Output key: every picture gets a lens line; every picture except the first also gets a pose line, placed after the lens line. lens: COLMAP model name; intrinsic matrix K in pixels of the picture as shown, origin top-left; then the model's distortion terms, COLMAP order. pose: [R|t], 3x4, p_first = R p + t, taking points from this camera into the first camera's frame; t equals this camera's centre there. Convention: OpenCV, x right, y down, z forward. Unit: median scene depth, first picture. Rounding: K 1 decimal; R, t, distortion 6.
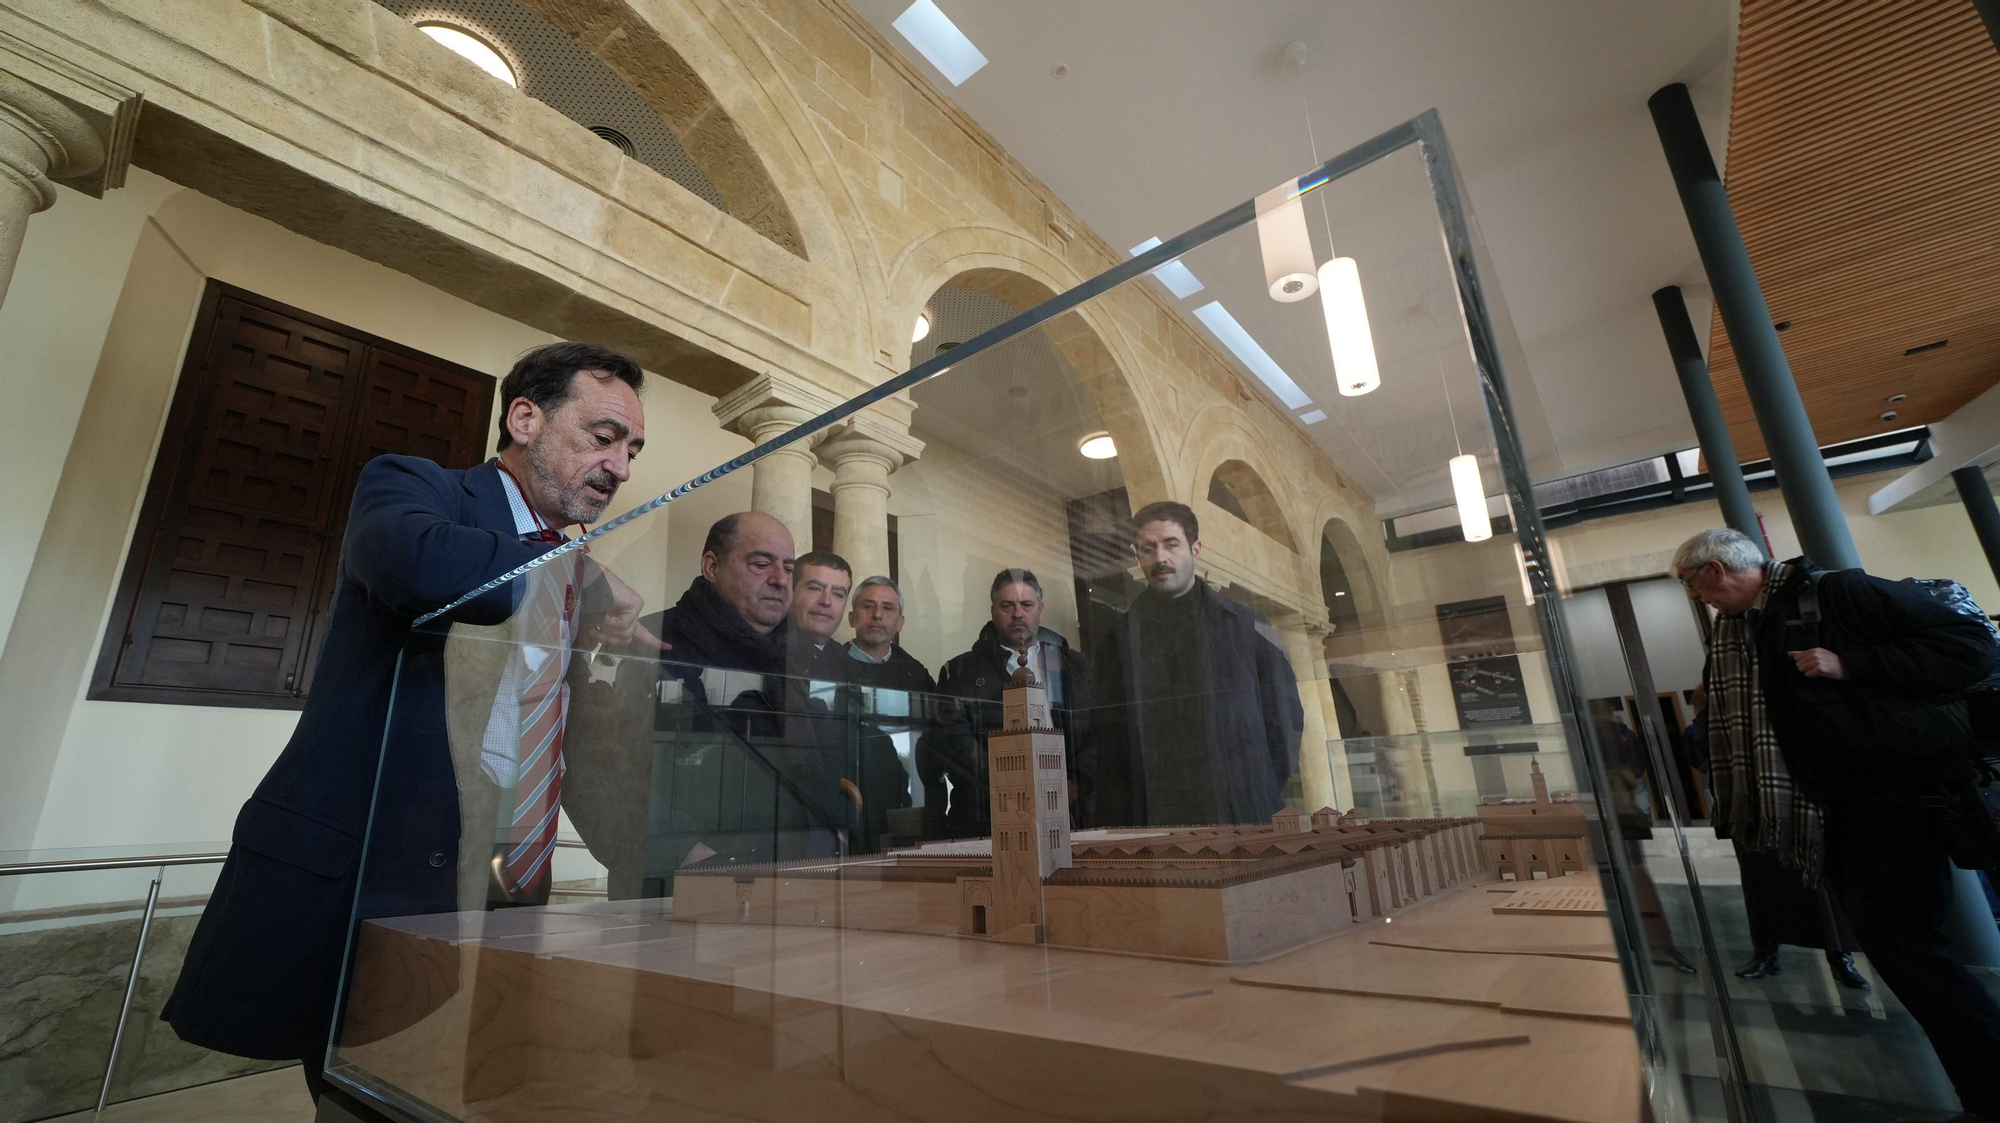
lens RADIAL K [[793.1, 0, 1000.0], [0, 793.1, 561.5], [0, 0, 1]] dist [-0.001215, -0.000123]
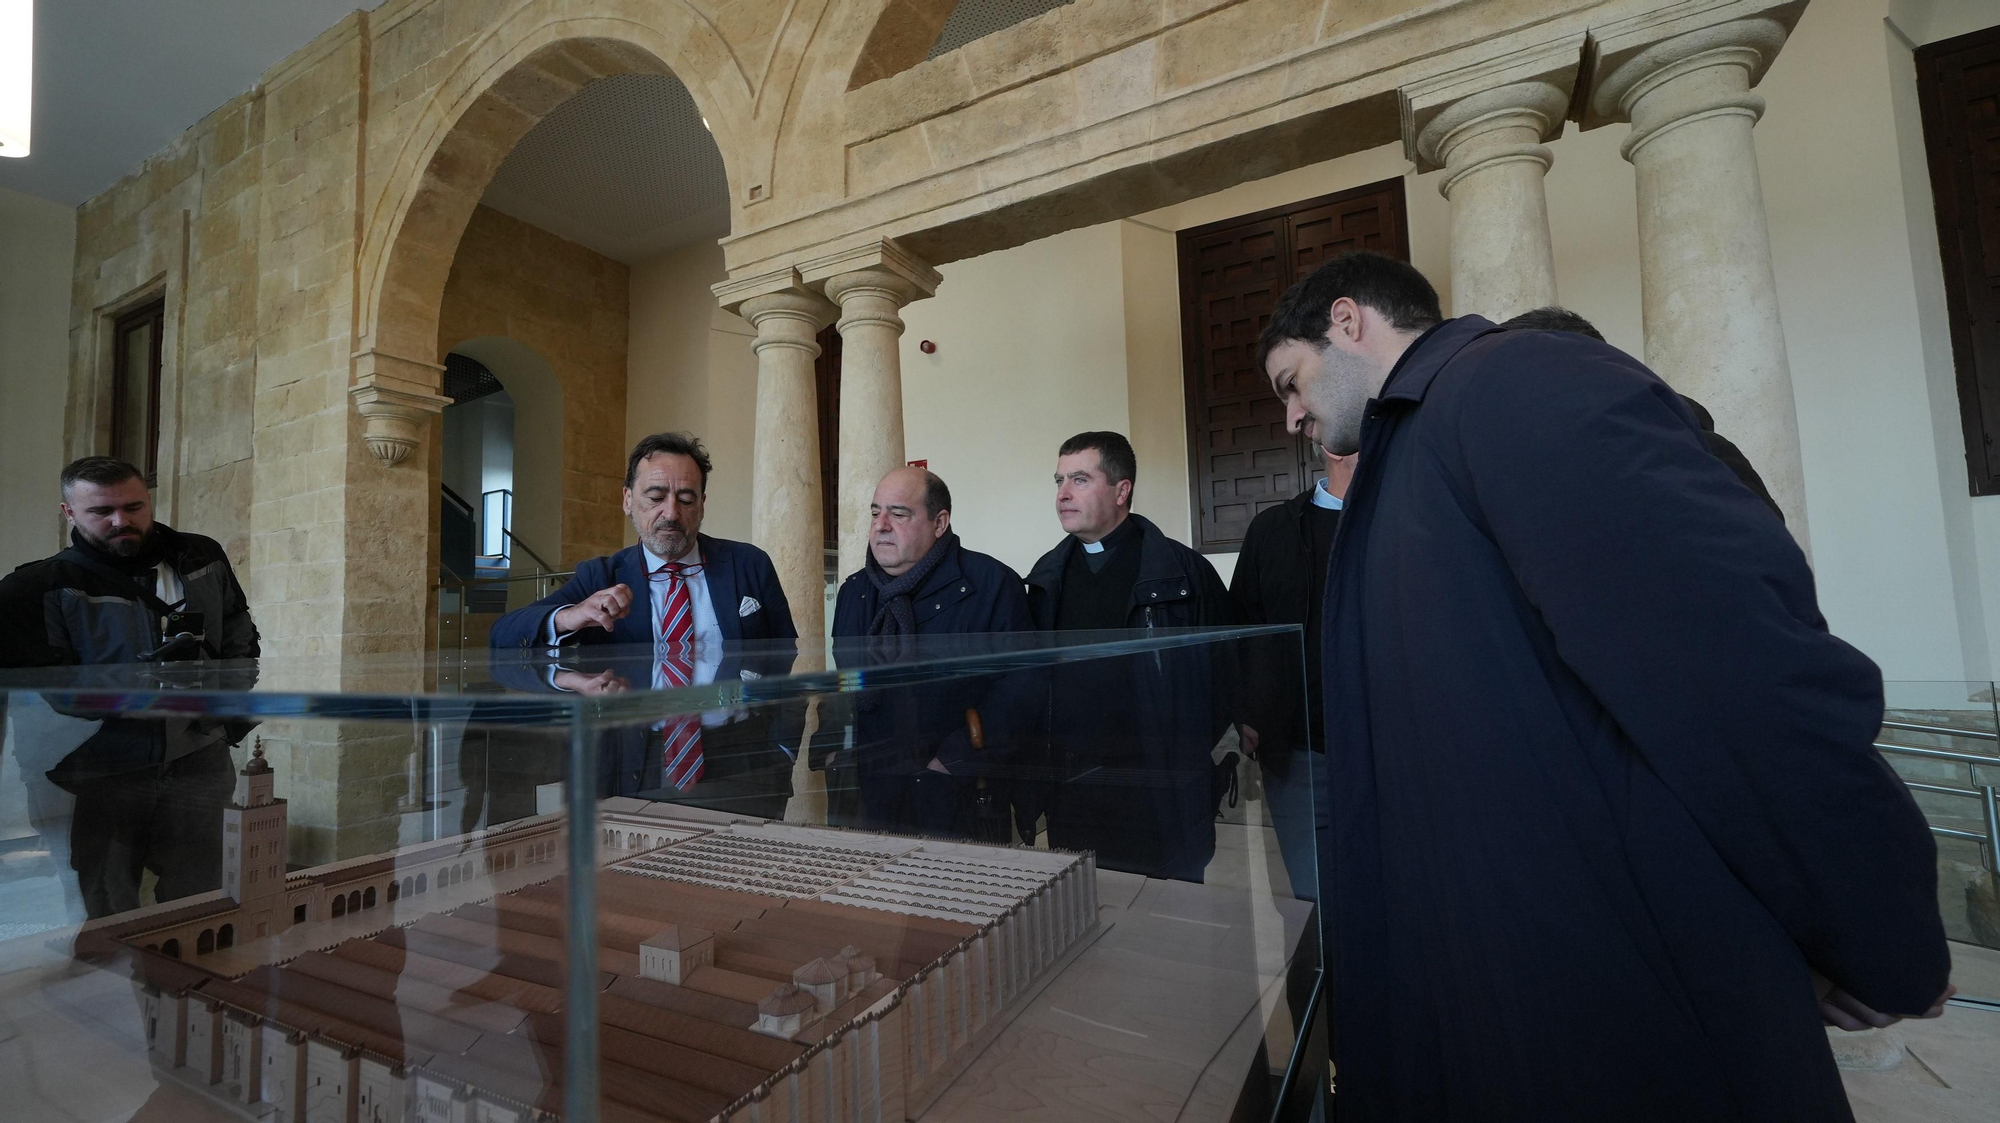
lens RADIAL K [[845.8, 0, 1000.0], [0, 845.8, 561.5], [0, 0, 1]] dist [0.002961, 0.000182]
pose [[0.201936, -0.041899, -0.978502, 0.440010], [0.314252, 0.949031, 0.024216, 0.045490], [0.927614, -0.312386, 0.204811, 0.469589]]
